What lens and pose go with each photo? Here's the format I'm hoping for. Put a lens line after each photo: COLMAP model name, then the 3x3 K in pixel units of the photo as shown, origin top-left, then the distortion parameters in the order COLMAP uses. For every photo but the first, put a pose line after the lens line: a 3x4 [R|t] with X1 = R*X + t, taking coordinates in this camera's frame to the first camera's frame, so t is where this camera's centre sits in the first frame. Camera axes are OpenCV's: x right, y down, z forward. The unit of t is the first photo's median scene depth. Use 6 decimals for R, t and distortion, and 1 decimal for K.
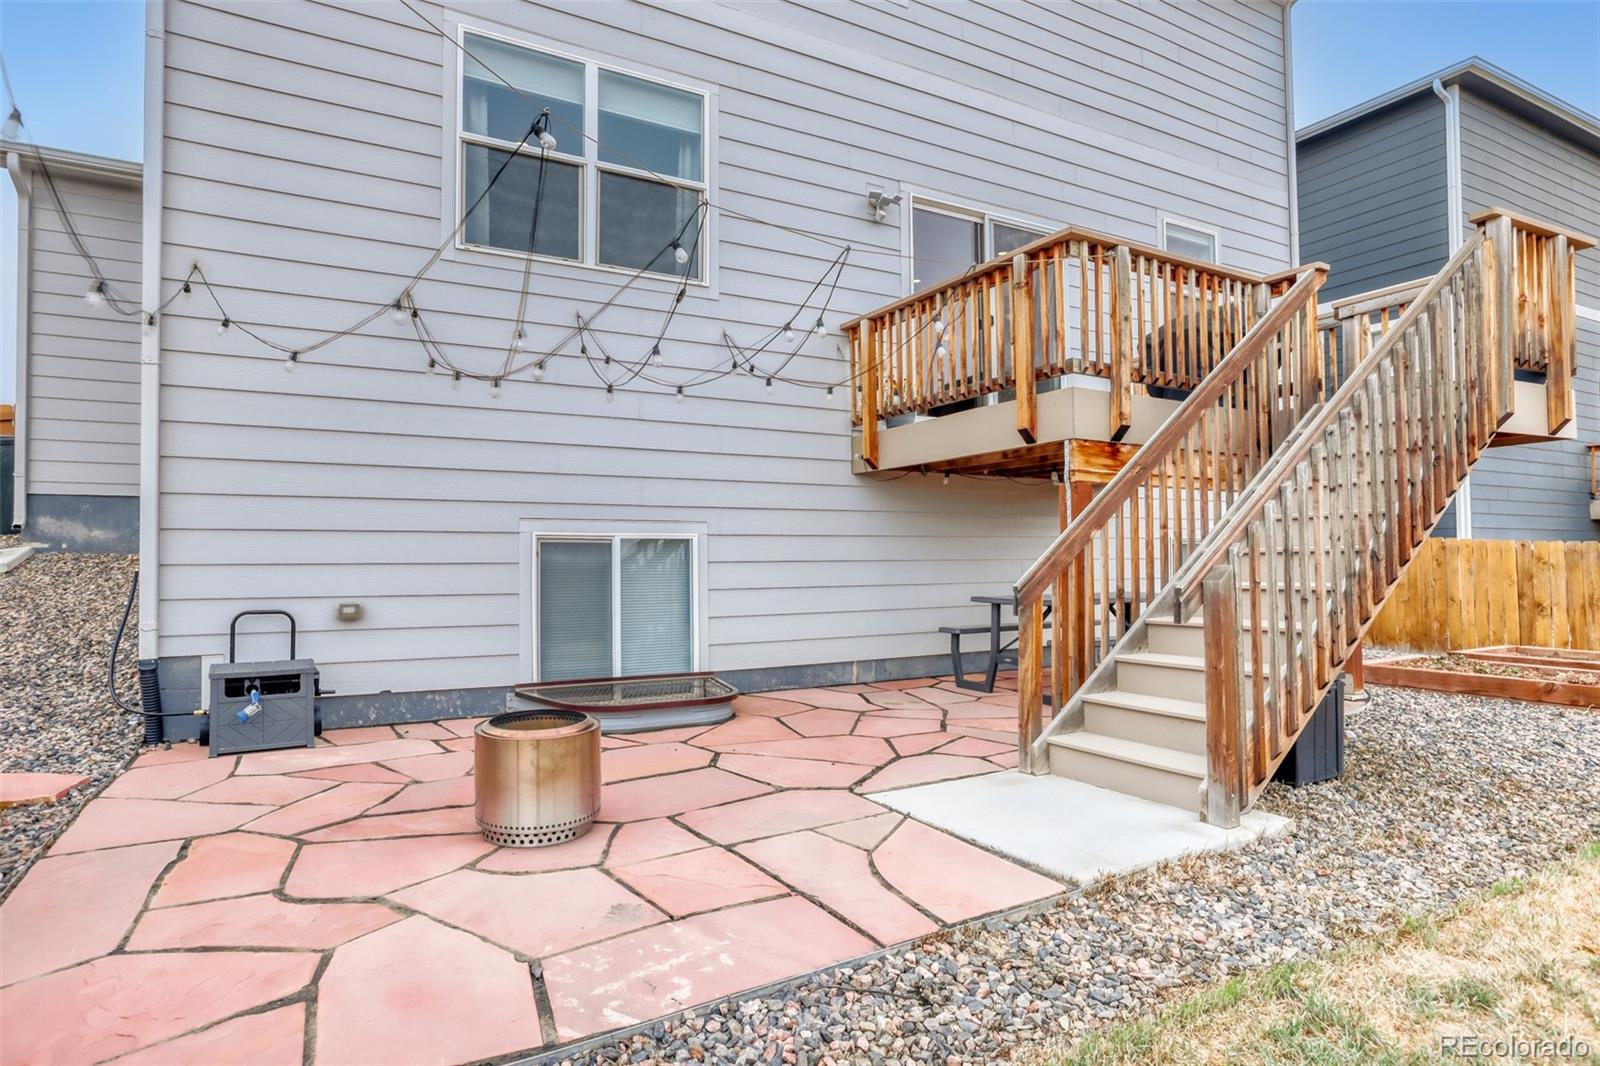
lens RADIAL K [[901.8, 0, 800.0], [0, 901.8, 533.0], [0, 0, 1]] dist [0.004019, 0.000411]
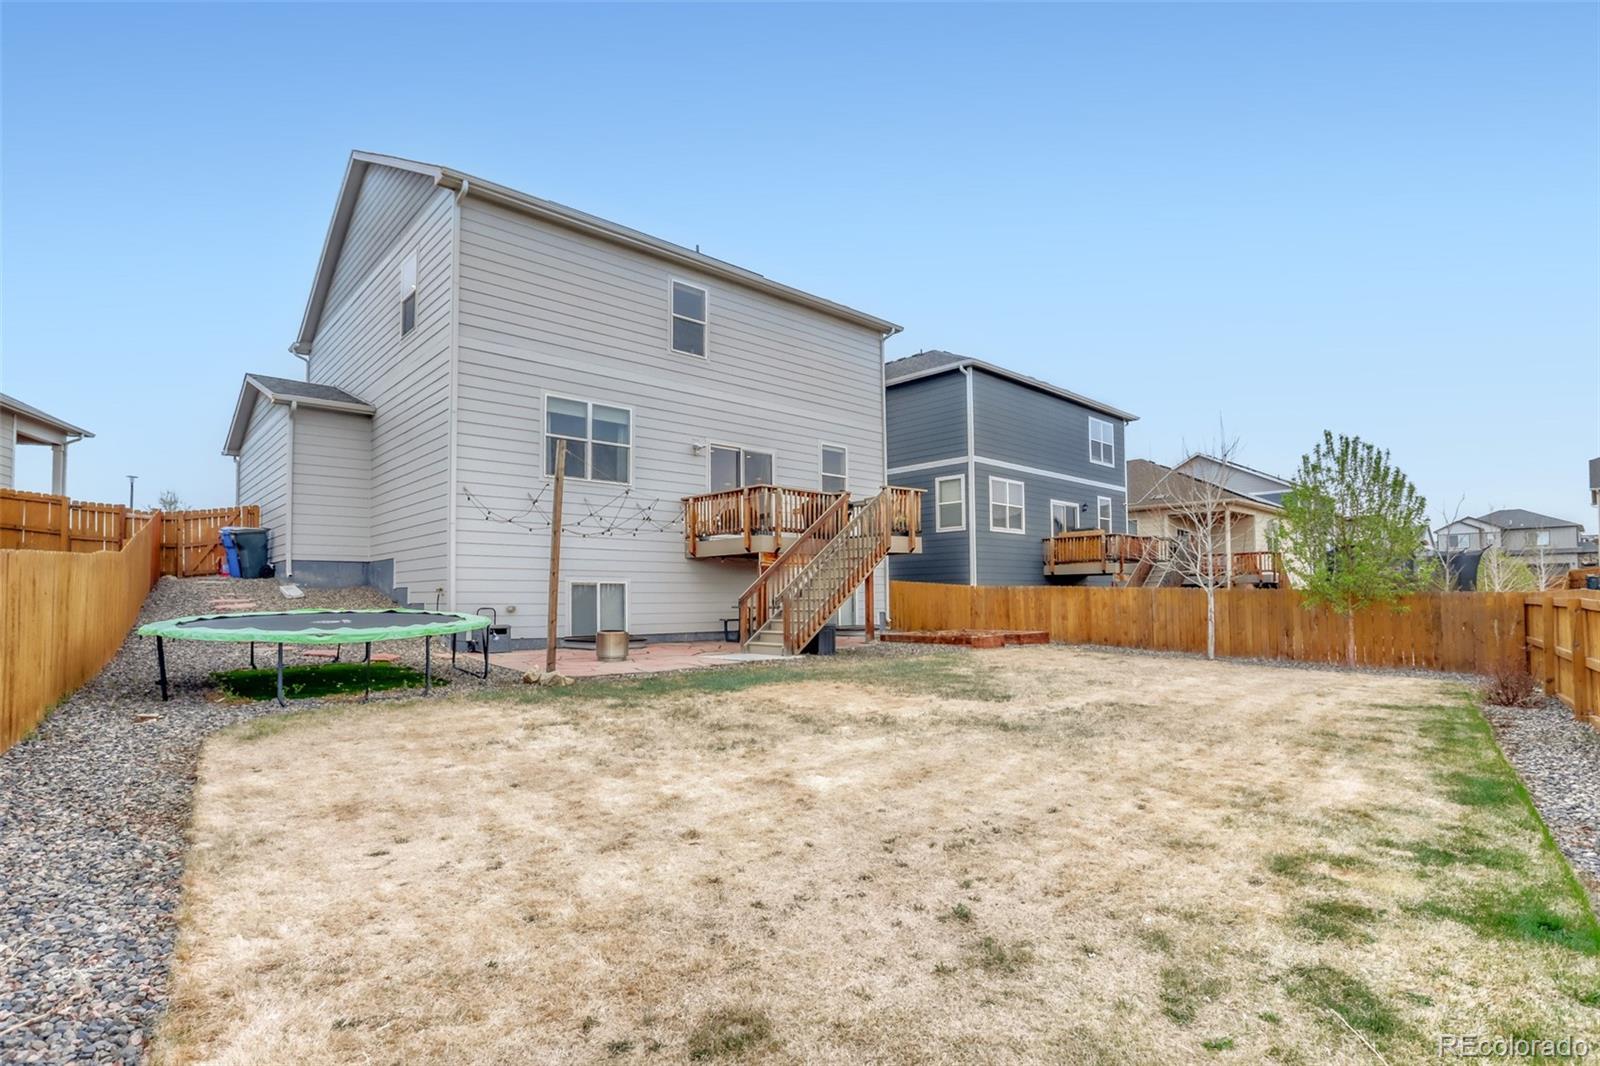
lens RADIAL K [[718.7, 0, 800.0], [0, 718.7, 533.0], [0, 0, 1]] dist [-0.057788, 0.030763]
pose [[0.967818, 0.021443, 0.250738, -0.144153], [-0.005398, 0.997903, -0.064508, -0.008341], [-0.251595, 0.061078, 0.965903, -1.083611]]
